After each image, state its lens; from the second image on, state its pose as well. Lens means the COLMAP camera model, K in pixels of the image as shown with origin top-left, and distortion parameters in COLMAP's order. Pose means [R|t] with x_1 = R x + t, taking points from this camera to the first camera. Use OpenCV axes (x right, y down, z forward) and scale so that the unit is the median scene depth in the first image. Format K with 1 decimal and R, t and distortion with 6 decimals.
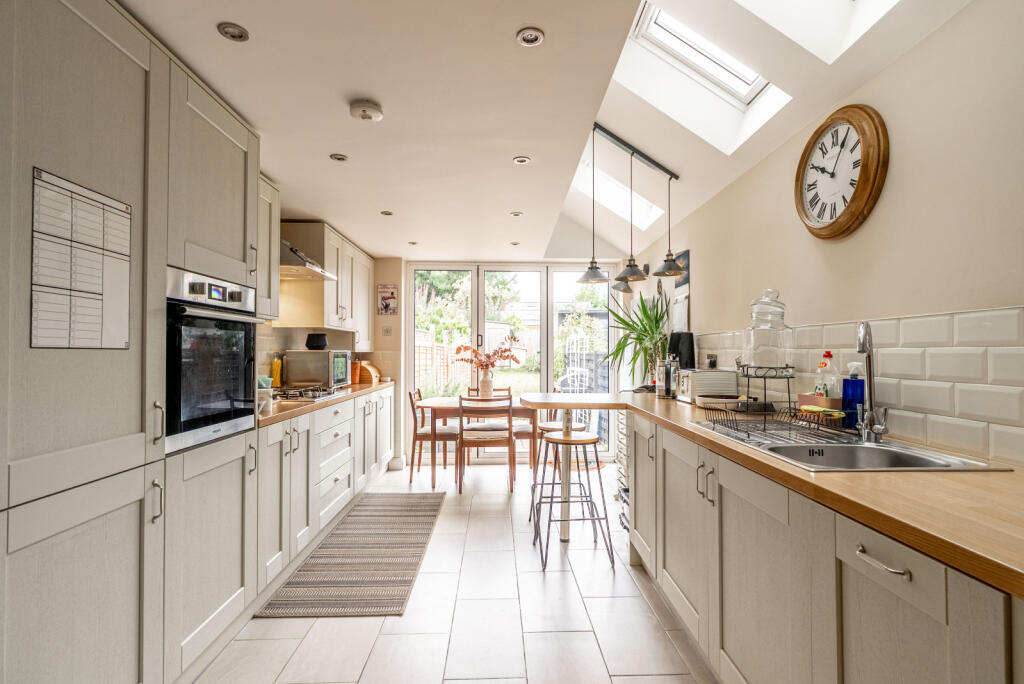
lens RADIAL K [[507.1, 0, 512.0], [0, 507.1, 342.0], [0, 0, 1]] dist [-0.003681, -0.000191]
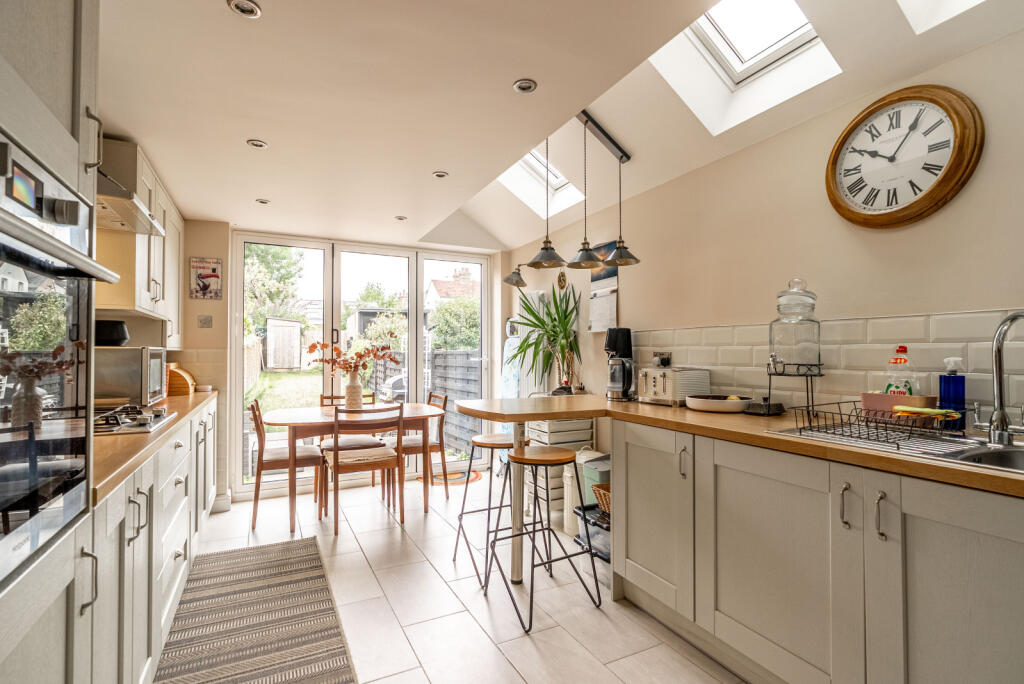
lens RADIAL K [[487.0, 0, 512.0], [0, 487.0, 342.0], [0, 0, 1]] dist [-0.003506, -0.000062]
pose [[0.904000, 0.007766, 0.427463, -0.229951], [-0.006904, 0.999970, -0.003566, 0.011042], [-0.427478, 0.000273, 0.904026, 0.287635]]
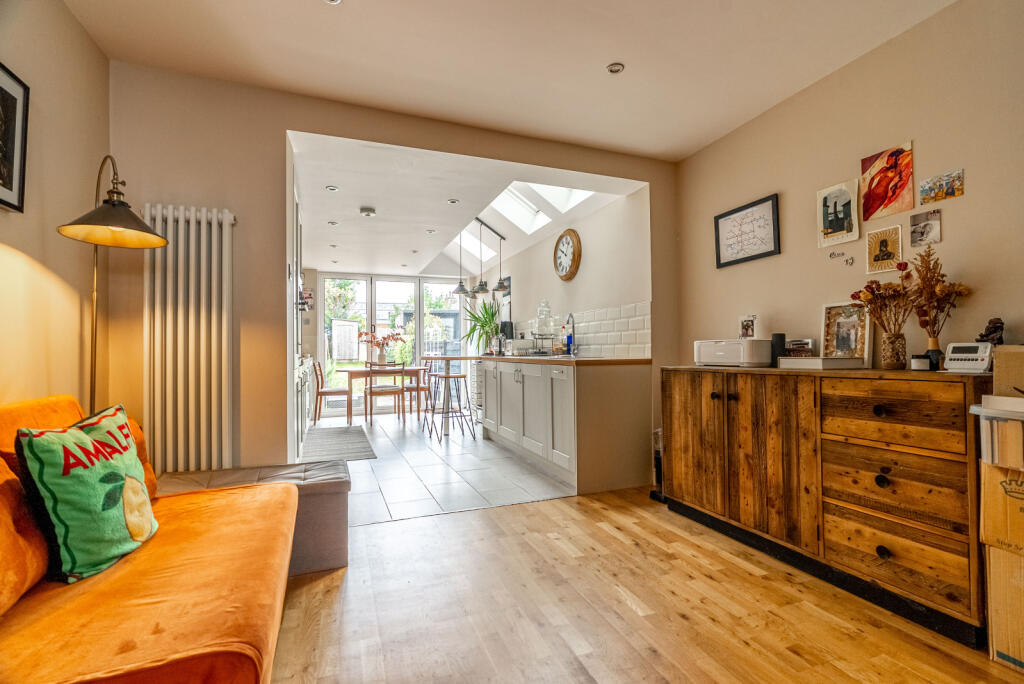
lens RADIAL K [[471.7, 0, 512.0], [0, 471.7, 342.0], [0, 0, 1]] dist [-0.000120, 0.000038]
pose [[0.941683, -0.003637, 0.336482, -0.234084], [0.003246, 0.999993, 0.001723, 0.054439], [-0.336486, -0.000530, 0.941688, -0.648218]]
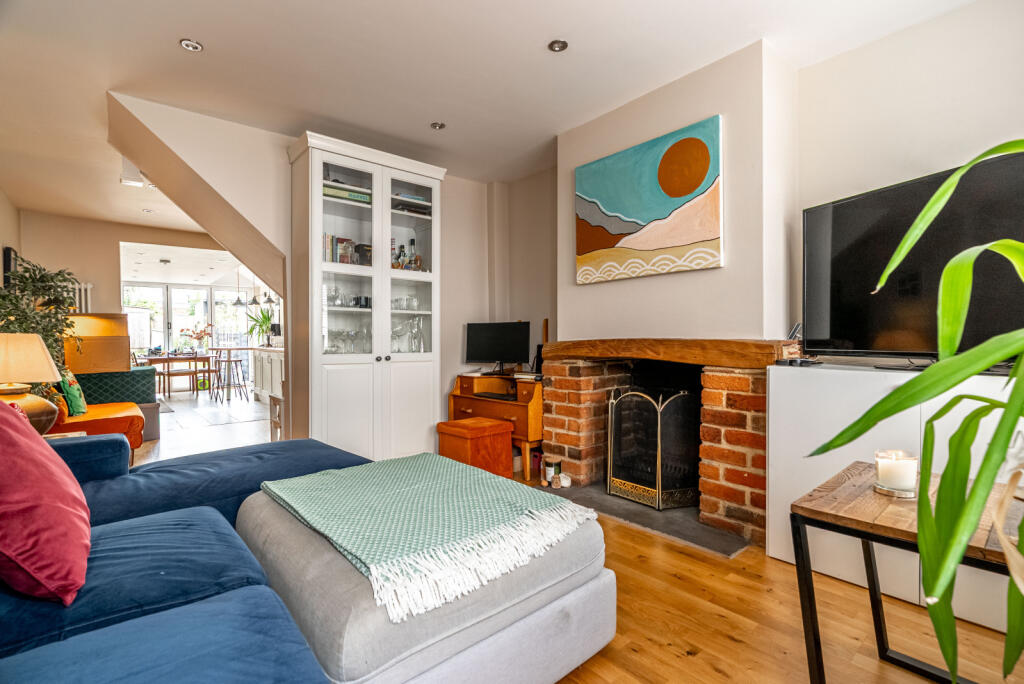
lens RADIAL K [[471.7, 0, 512.0], [0, 471.7, 342.0], [0, 0, 1]] dist [-0.000120, 0.000038]
pose [[0.773689, -0.018401, 0.633298, -0.309171], [-0.002628, 0.999476, 0.032251, -0.006066], [-0.633560, -0.026617, 0.773236, -1.873724]]
